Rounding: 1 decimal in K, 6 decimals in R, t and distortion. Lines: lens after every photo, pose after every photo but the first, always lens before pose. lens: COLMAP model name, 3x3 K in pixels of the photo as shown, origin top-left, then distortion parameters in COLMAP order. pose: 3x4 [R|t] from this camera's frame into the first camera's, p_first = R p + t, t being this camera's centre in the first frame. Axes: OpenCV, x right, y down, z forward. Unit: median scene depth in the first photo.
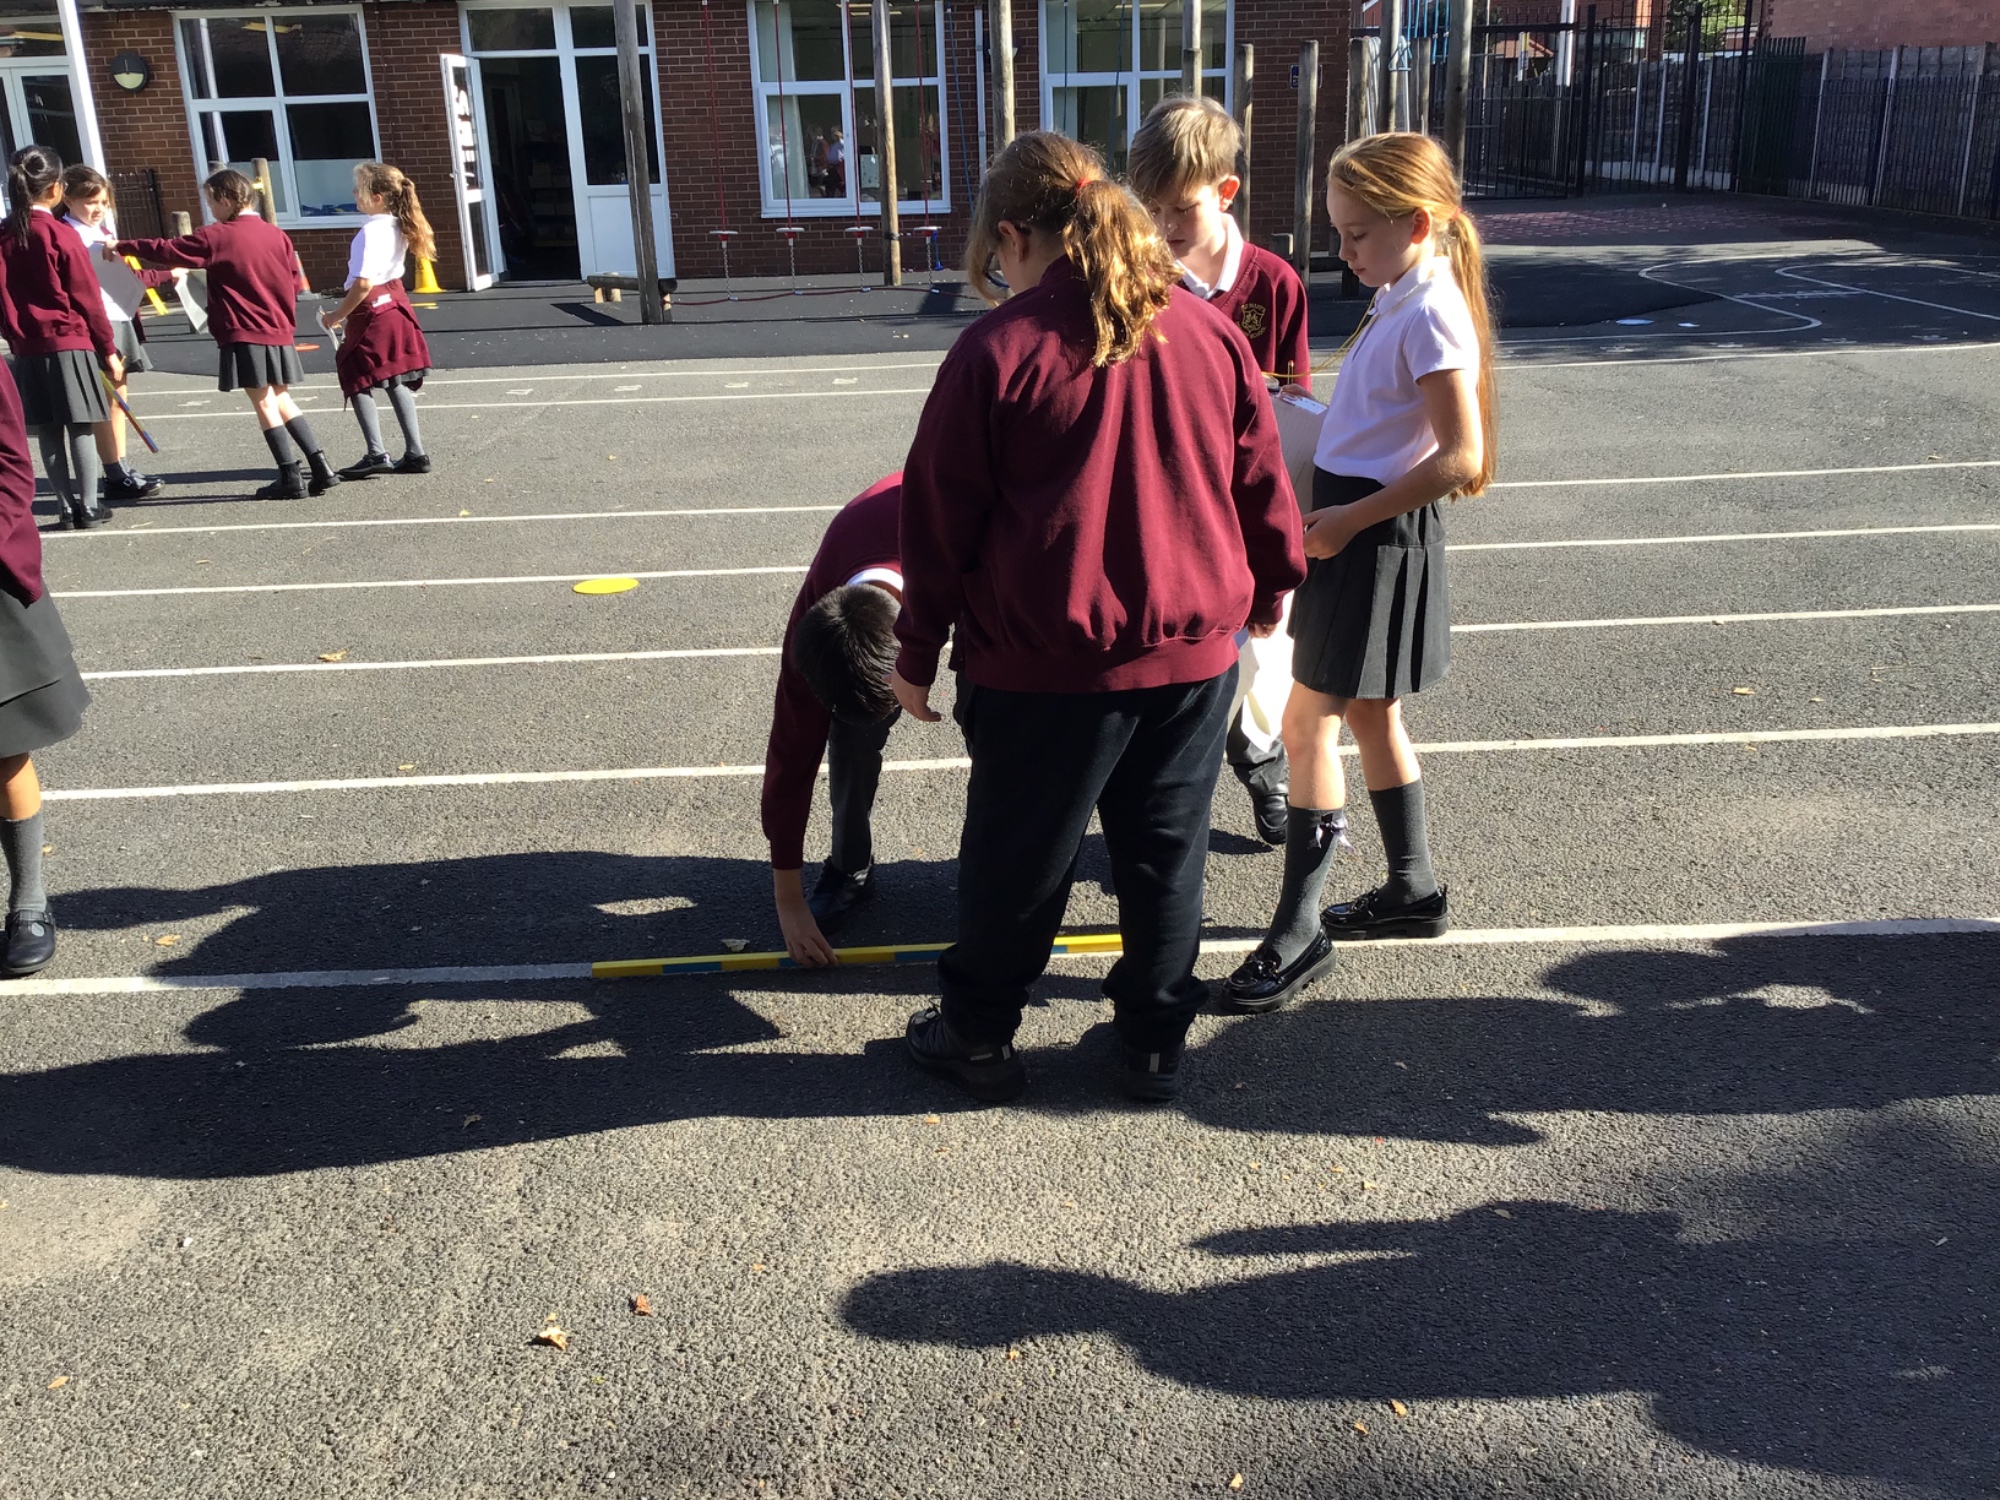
lens RADIAL K [[1875.1, 0, 990.1], [0, 1875.1, 764.7], [0, 0, 1]] dist [0.012947, 0.000000]
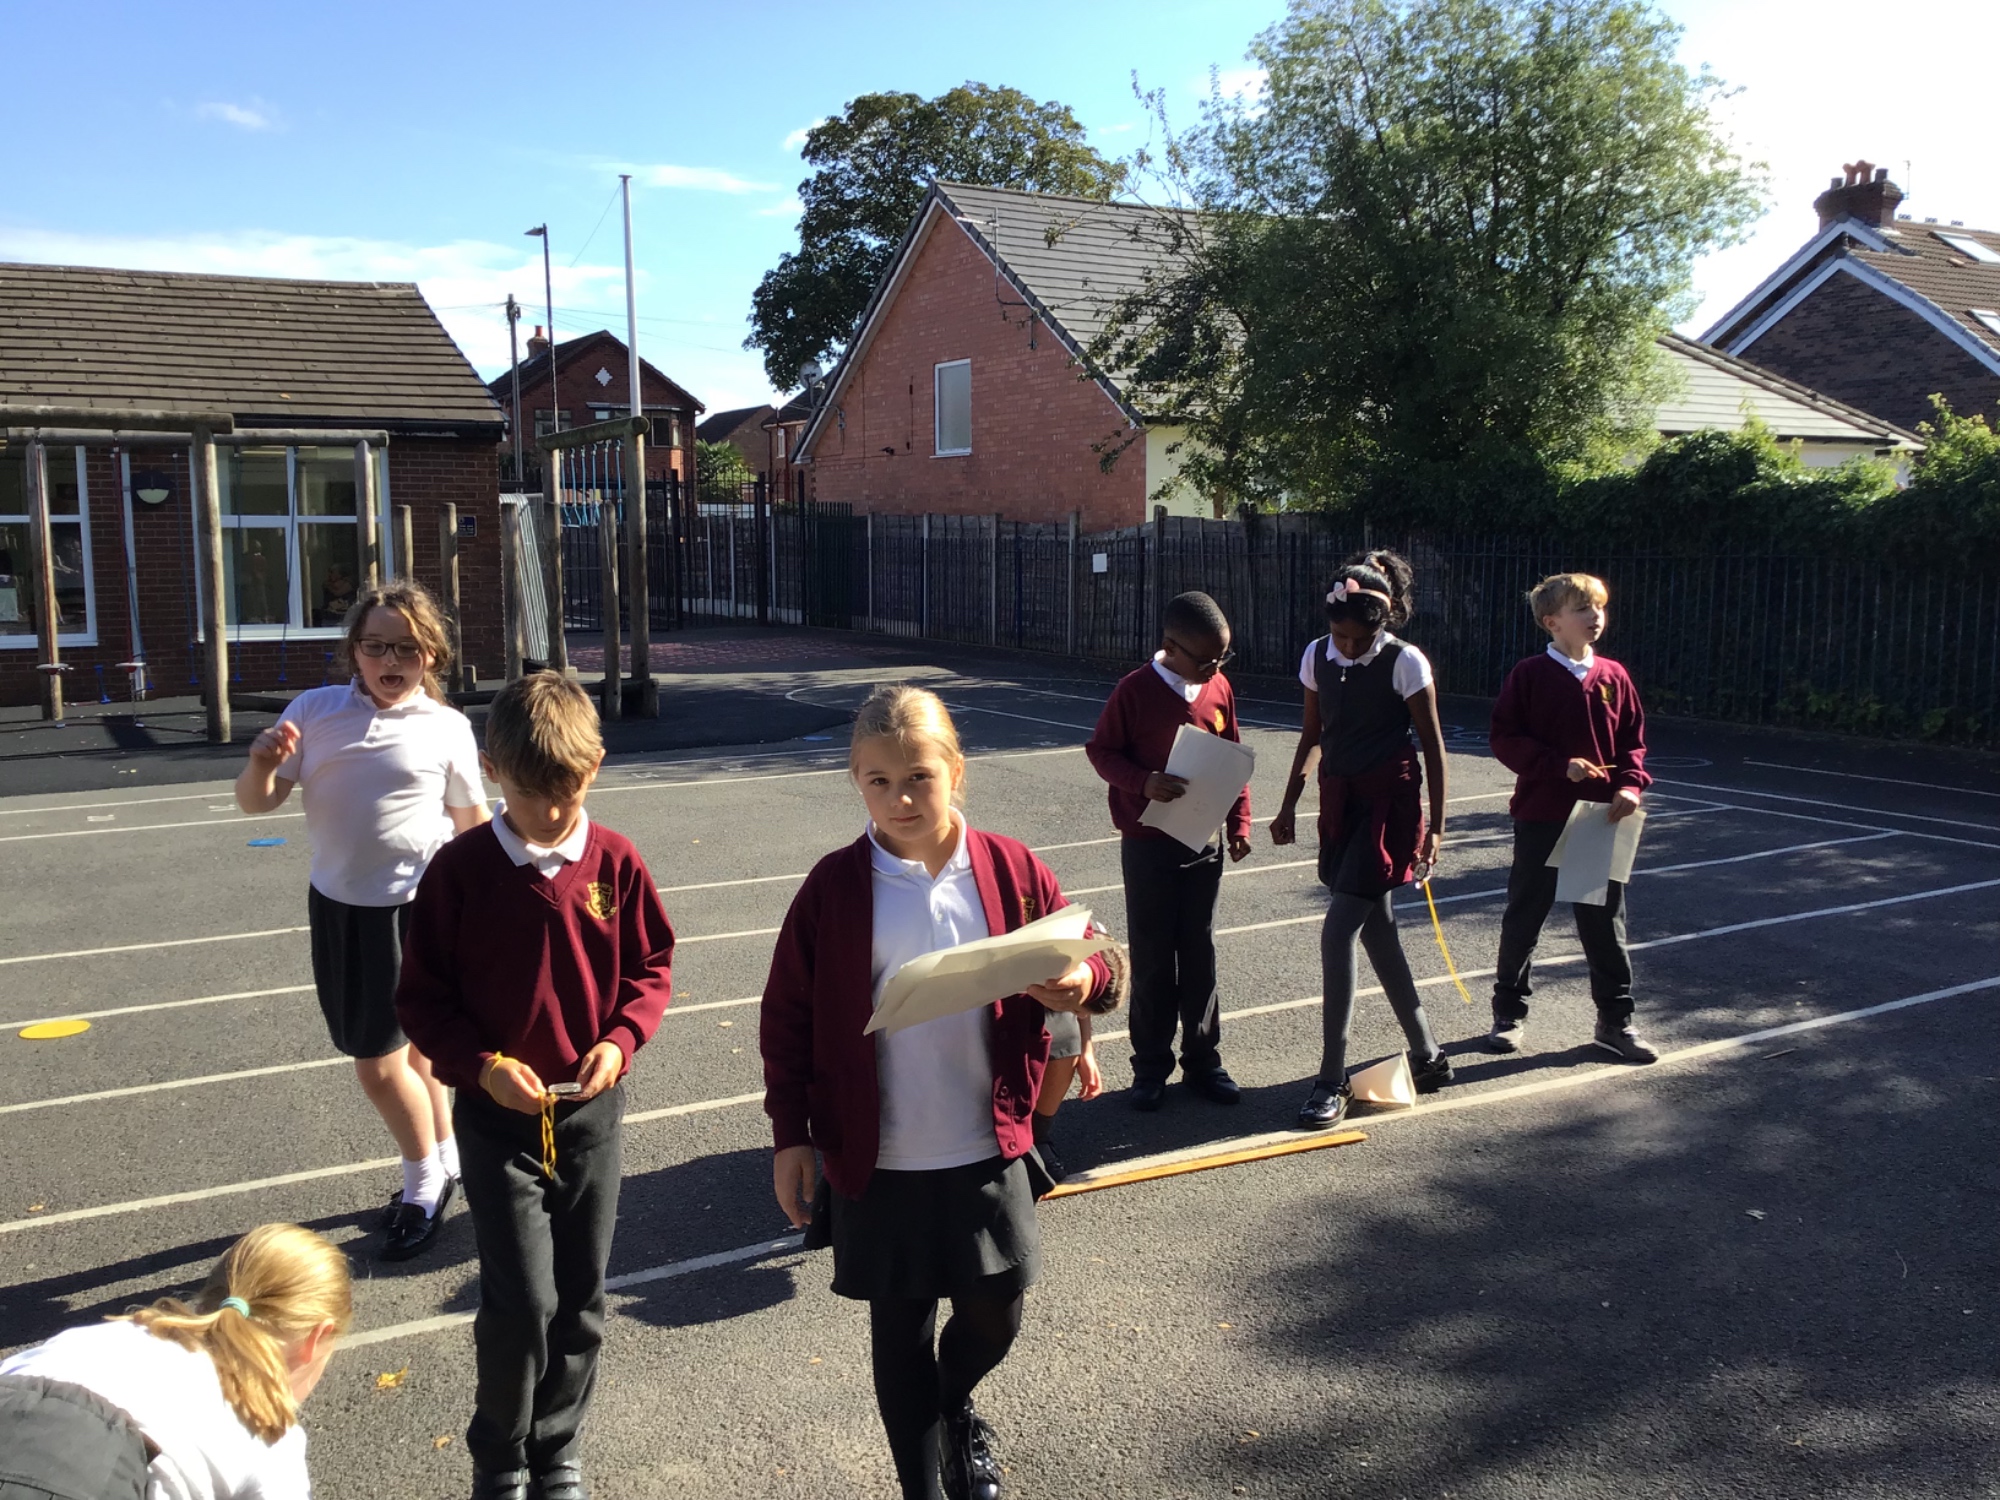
lens RADIAL K [[1875.1, 0, 1003.7], [0, 1875.1, 757.2], [0, 0, 1]] dist [0.012947, 0.000000]
pose [[0.875391, -0.033231, 0.482271, -0.086334], [0.138544, 0.973032, -0.184431, 0.006186], [-0.463136, 0.228265, 0.856388, -0.039598]]
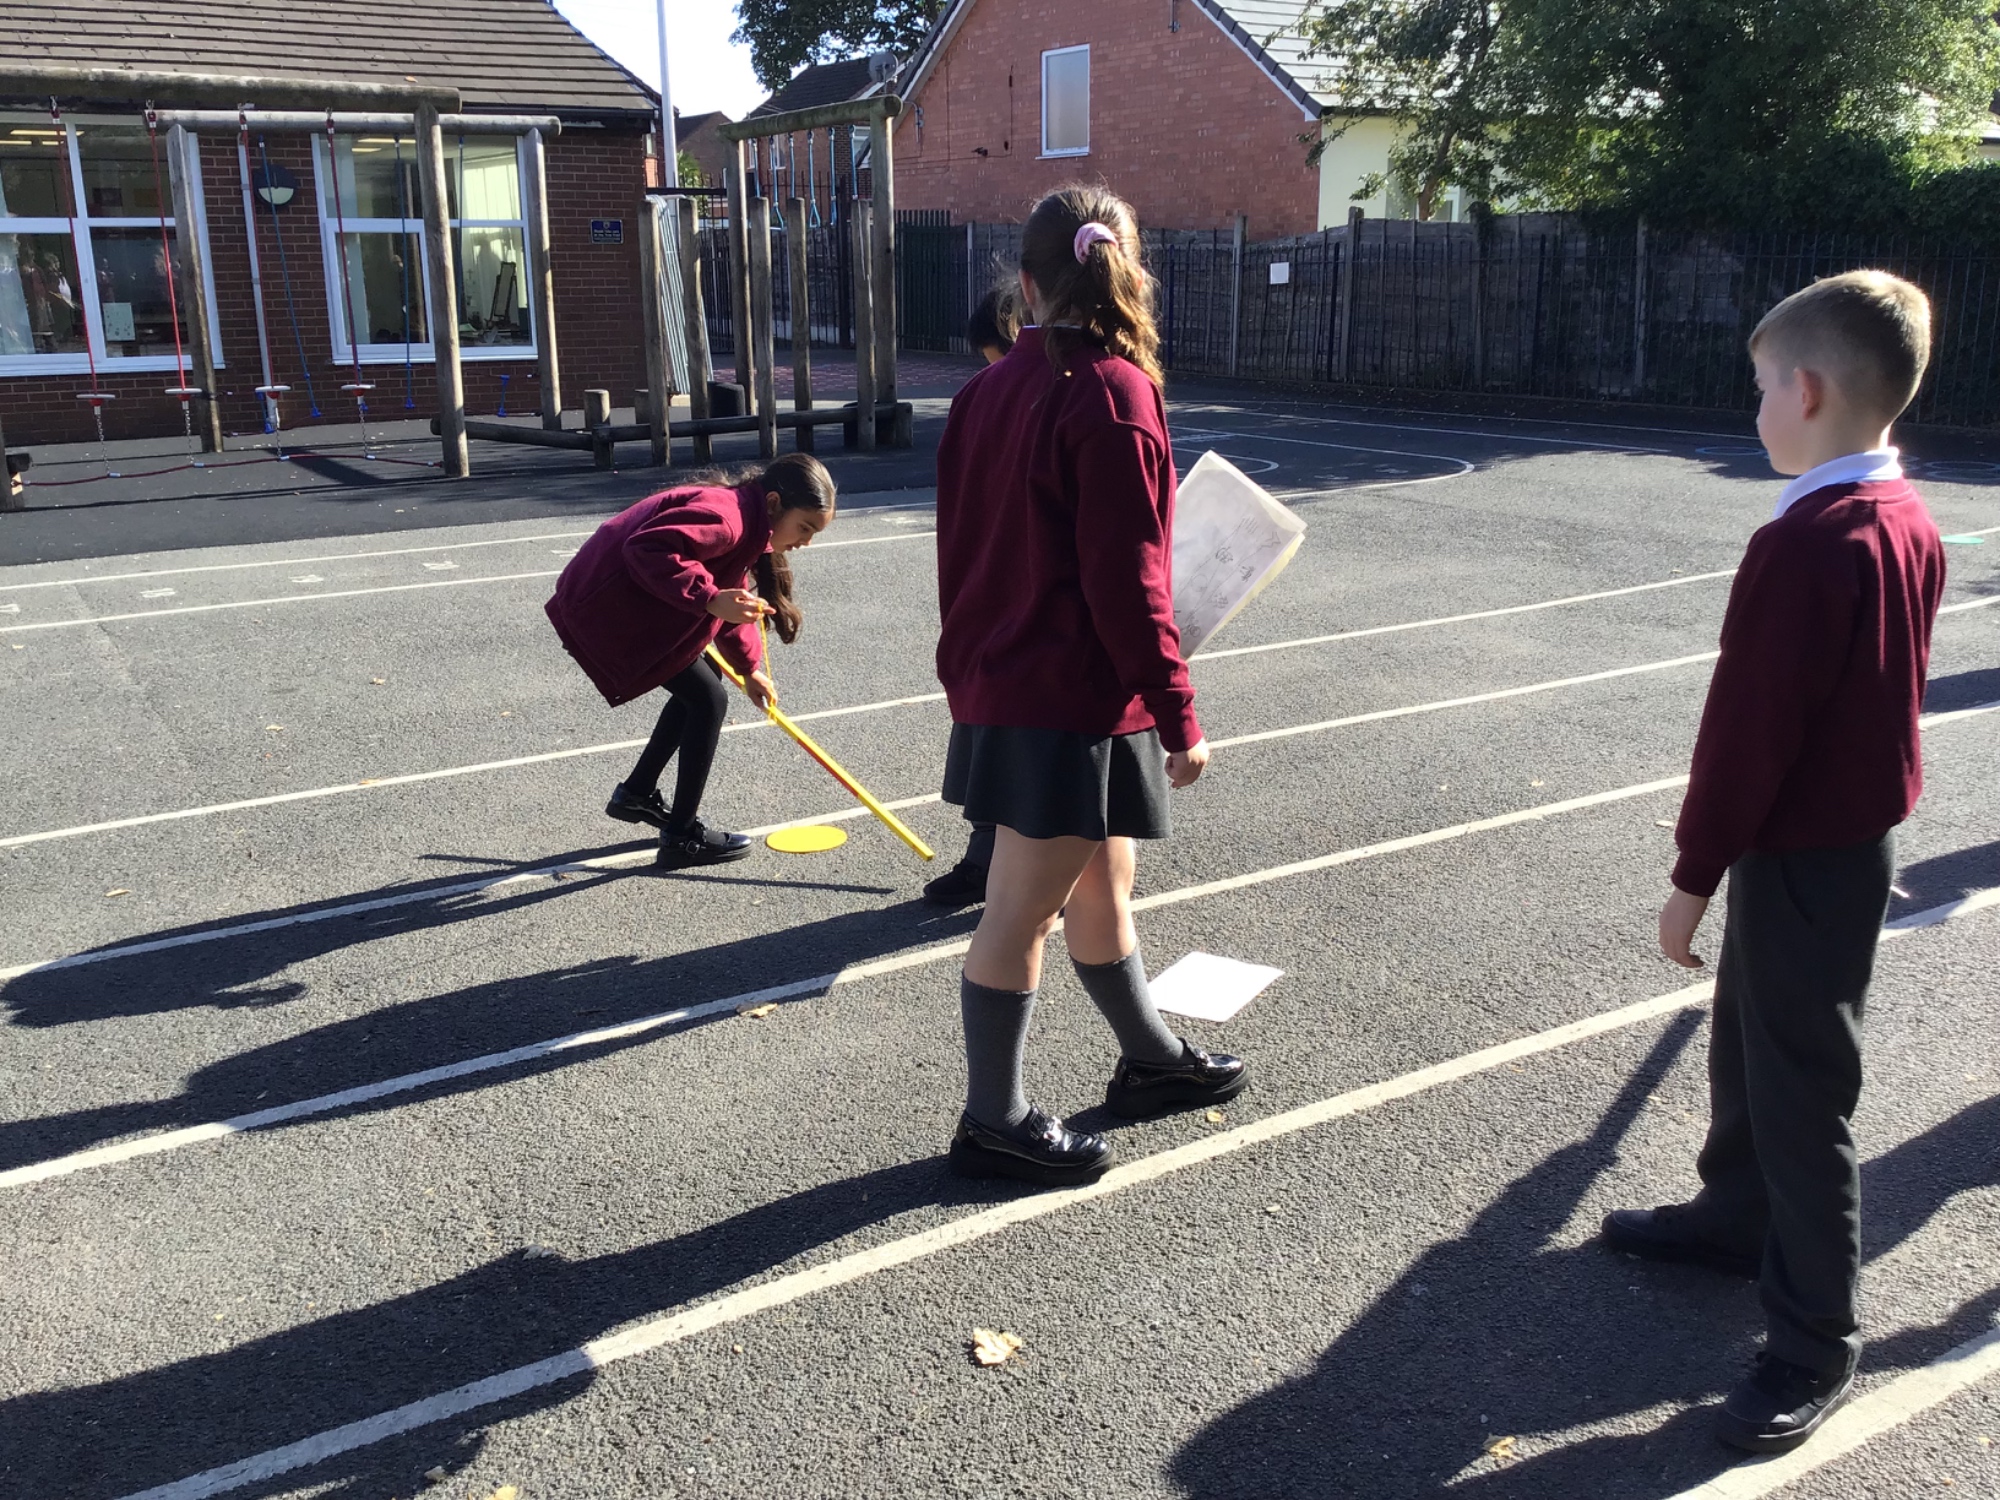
lens RADIAL K [[1875.1, 0, 987.1], [0, 1875.1, 768.4], [0, 0, 1]] dist [0.012947, 0.000000]
pose [[0.856299, -0.115346, 0.503436, -0.190560], [0.152530, 0.987743, -0.033130, -0.030890], [-0.493444, 0.105158, 0.863397, 0.099334]]
